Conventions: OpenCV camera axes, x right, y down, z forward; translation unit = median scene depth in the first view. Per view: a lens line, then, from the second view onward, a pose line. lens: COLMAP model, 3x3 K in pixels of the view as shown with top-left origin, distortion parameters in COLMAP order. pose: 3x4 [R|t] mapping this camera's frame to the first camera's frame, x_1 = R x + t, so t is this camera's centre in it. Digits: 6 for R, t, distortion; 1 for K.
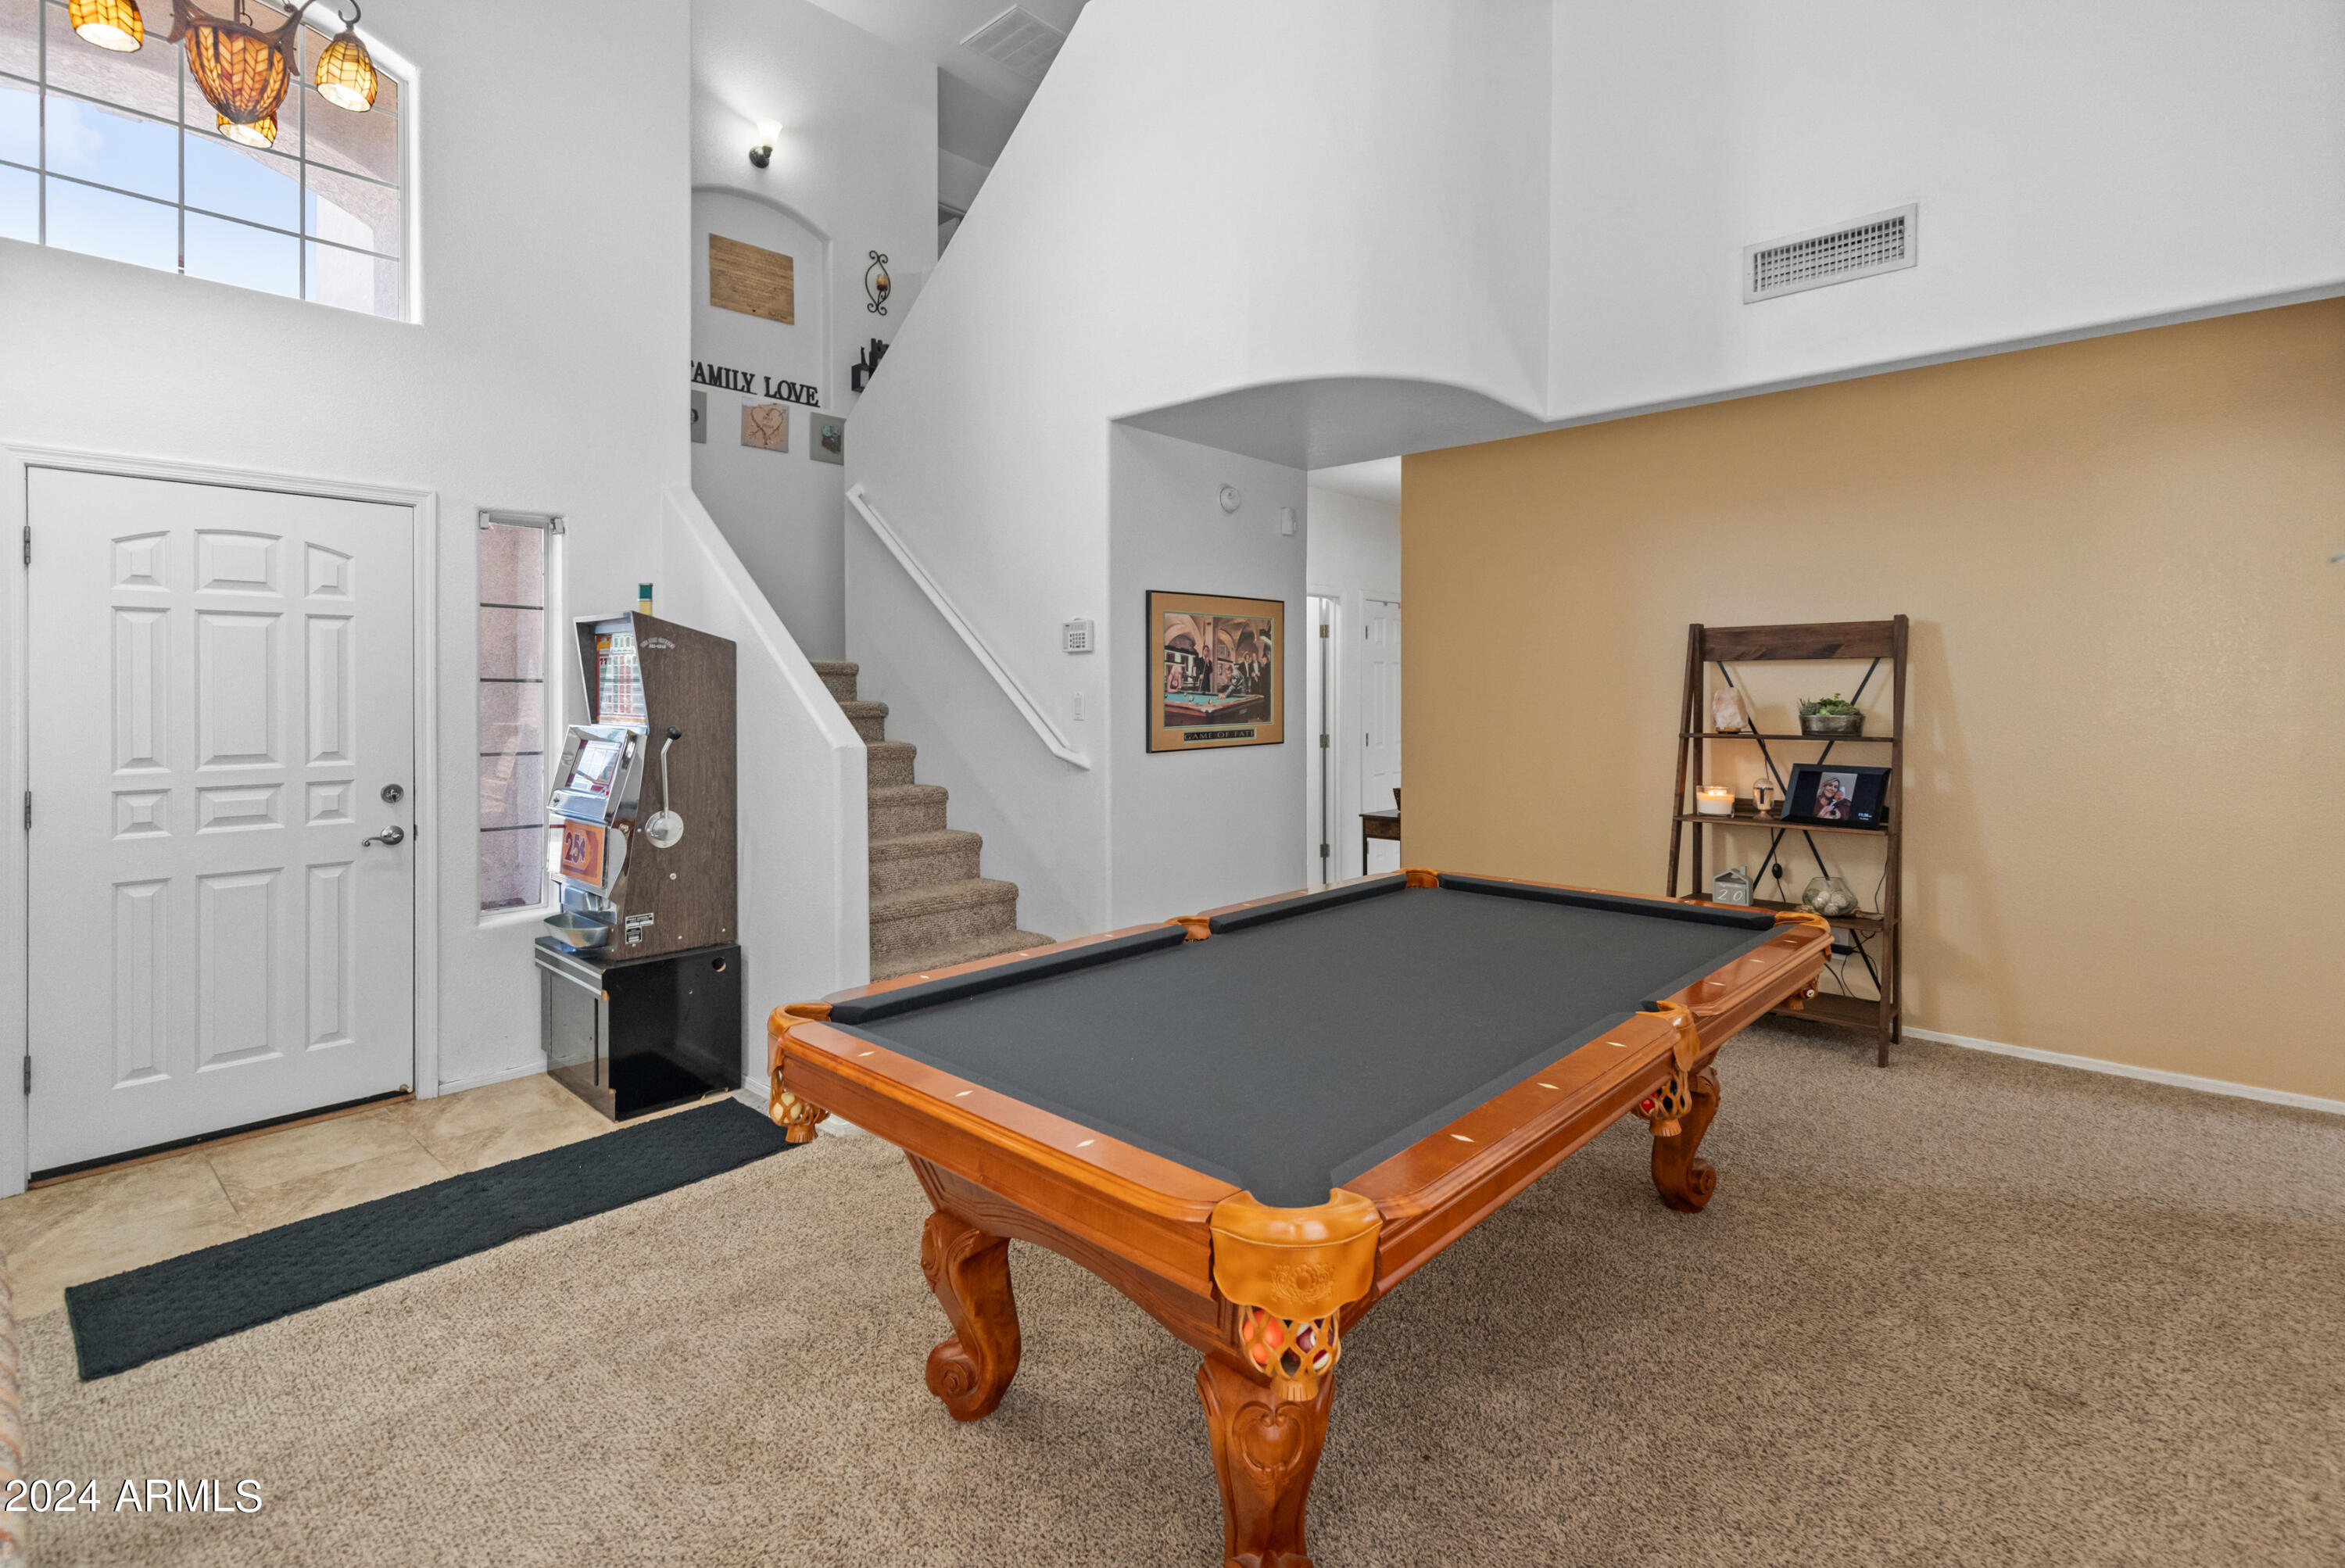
lens RADIAL K [[1108.1, 0, 1207.0], [0, 1108.1, 698.4], [0, 0, 1]] dist [0.009615, -0.005461]
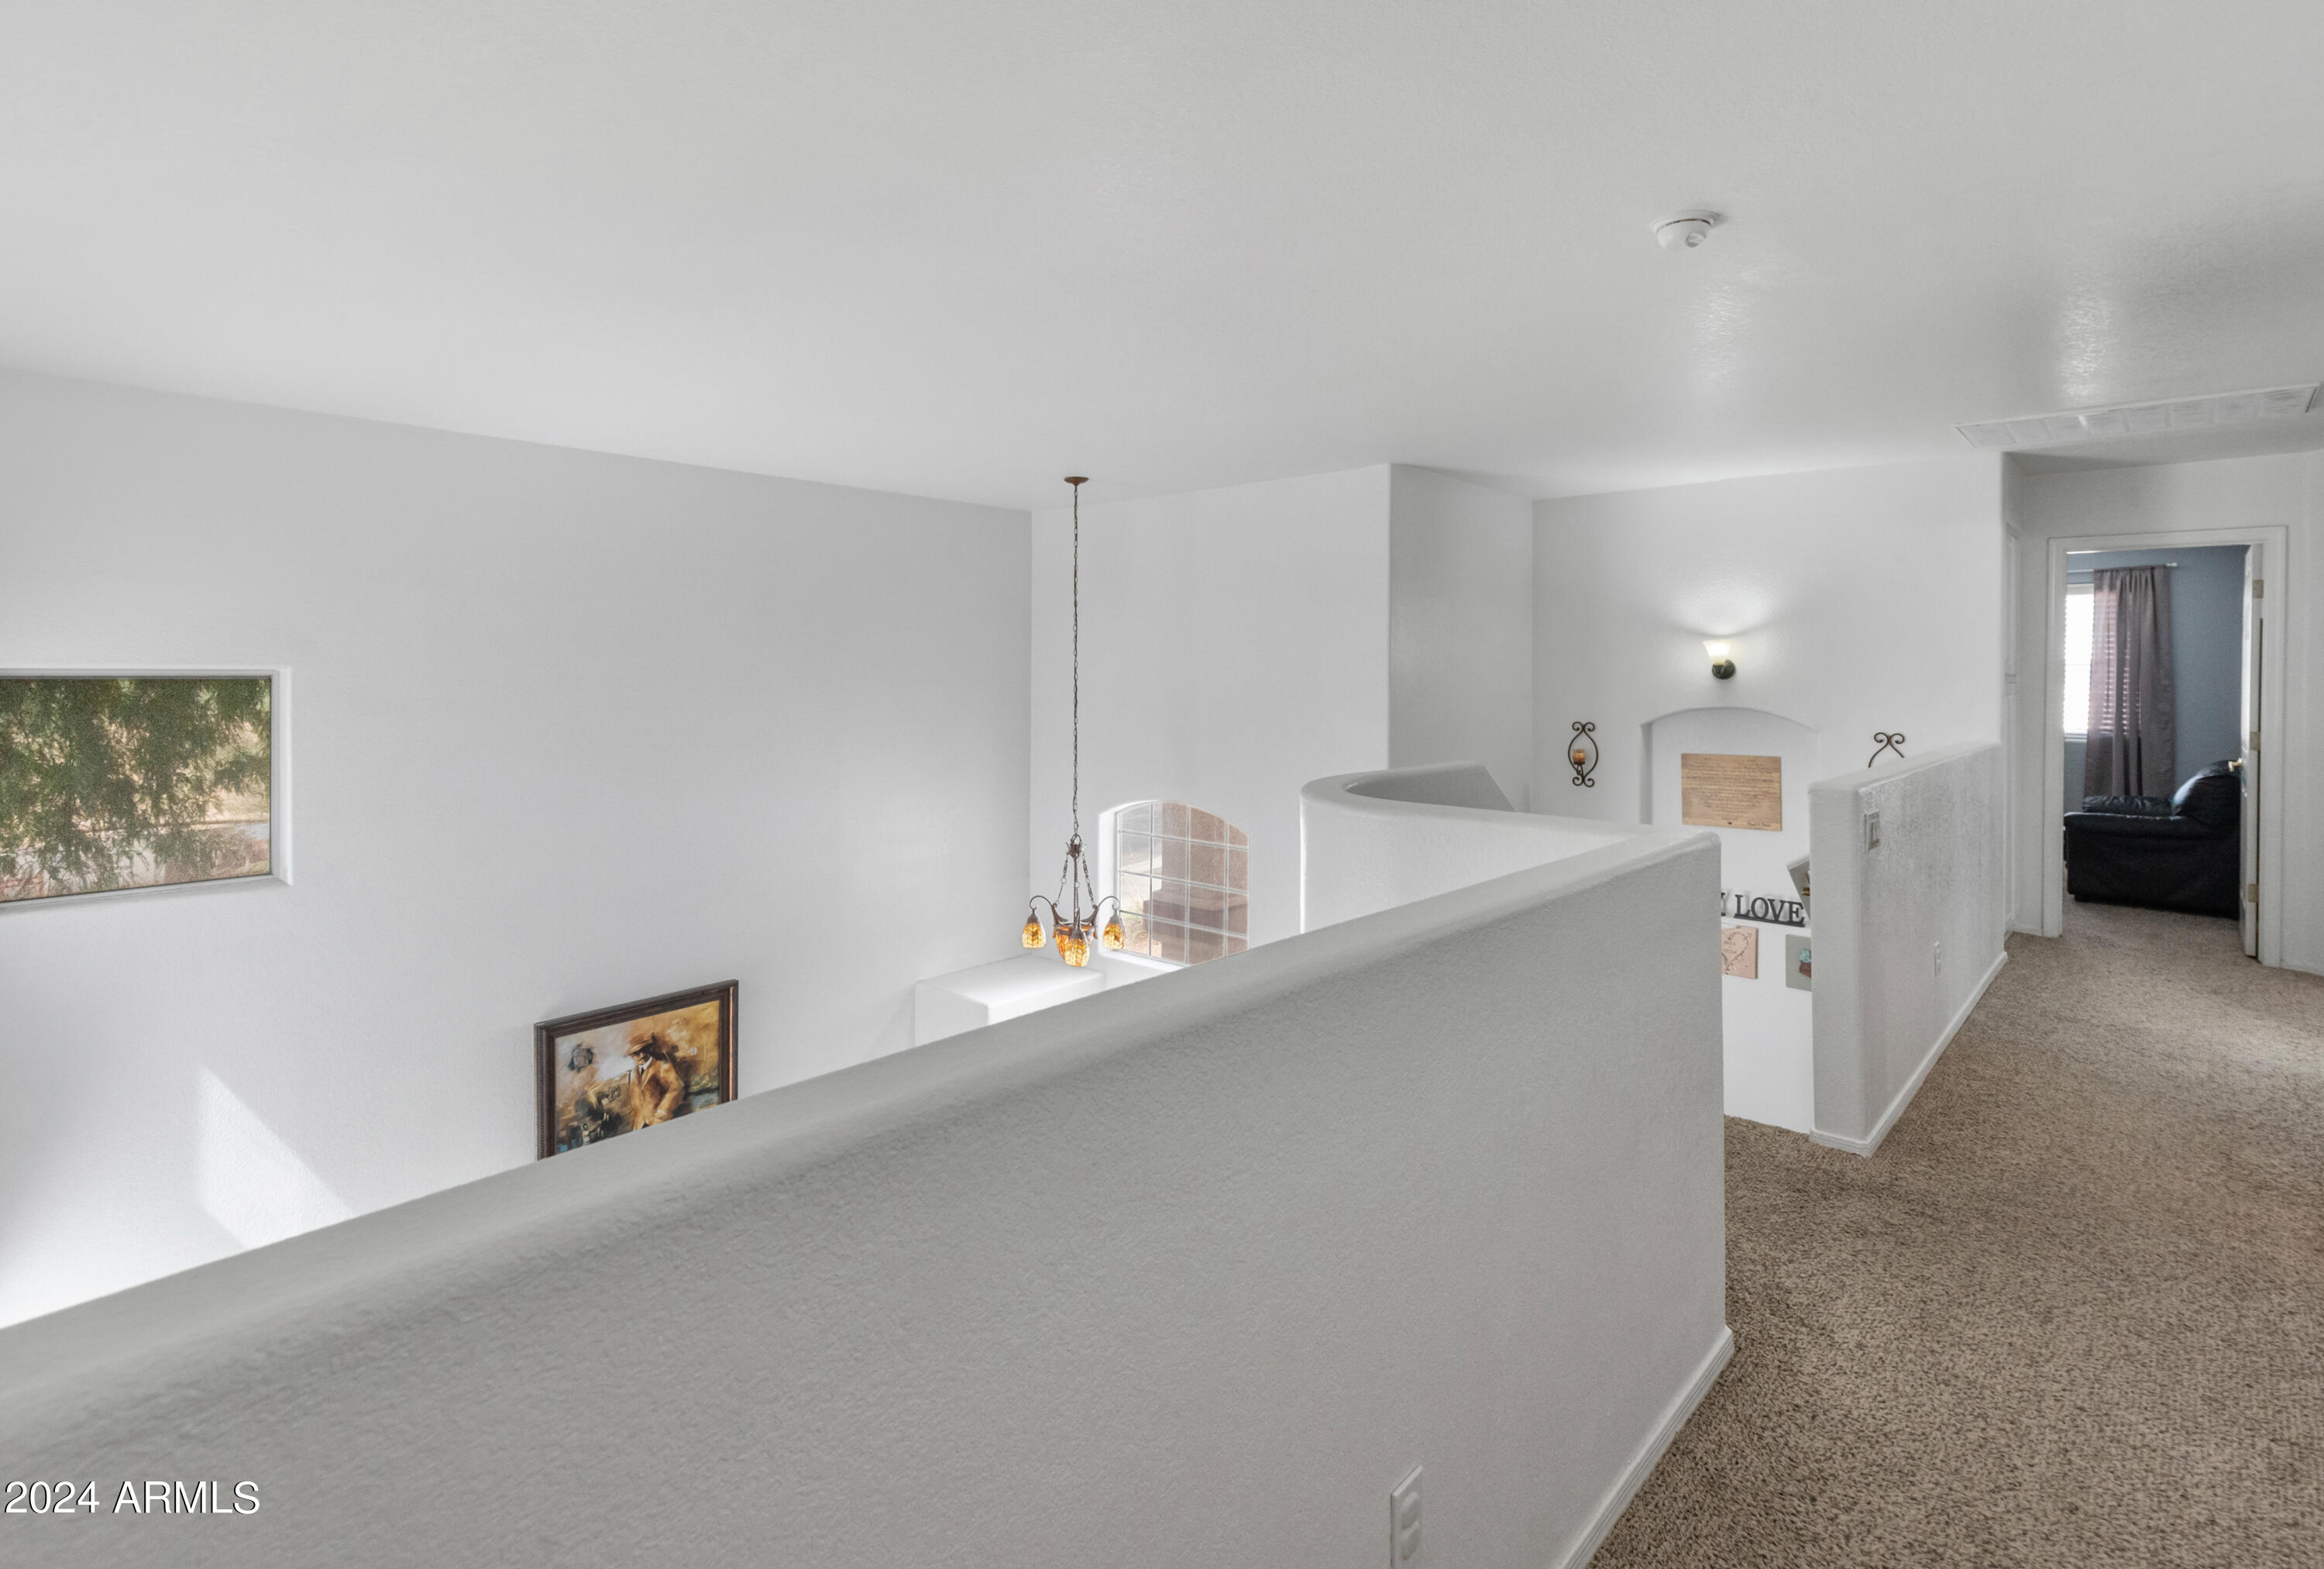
lens RADIAL K [[1098.2, 0, 1163.9], [0, 1098.2, 678.0], [0, 0, 1]] dist [0.009615, -0.005461]
pose [[-0.000812, 0.007671, -0.999970, 0.719421], [-0.012902, 0.999887, 0.007680, -0.640473], [0.999916, 0.012908, -0.000713, 0.694022]]
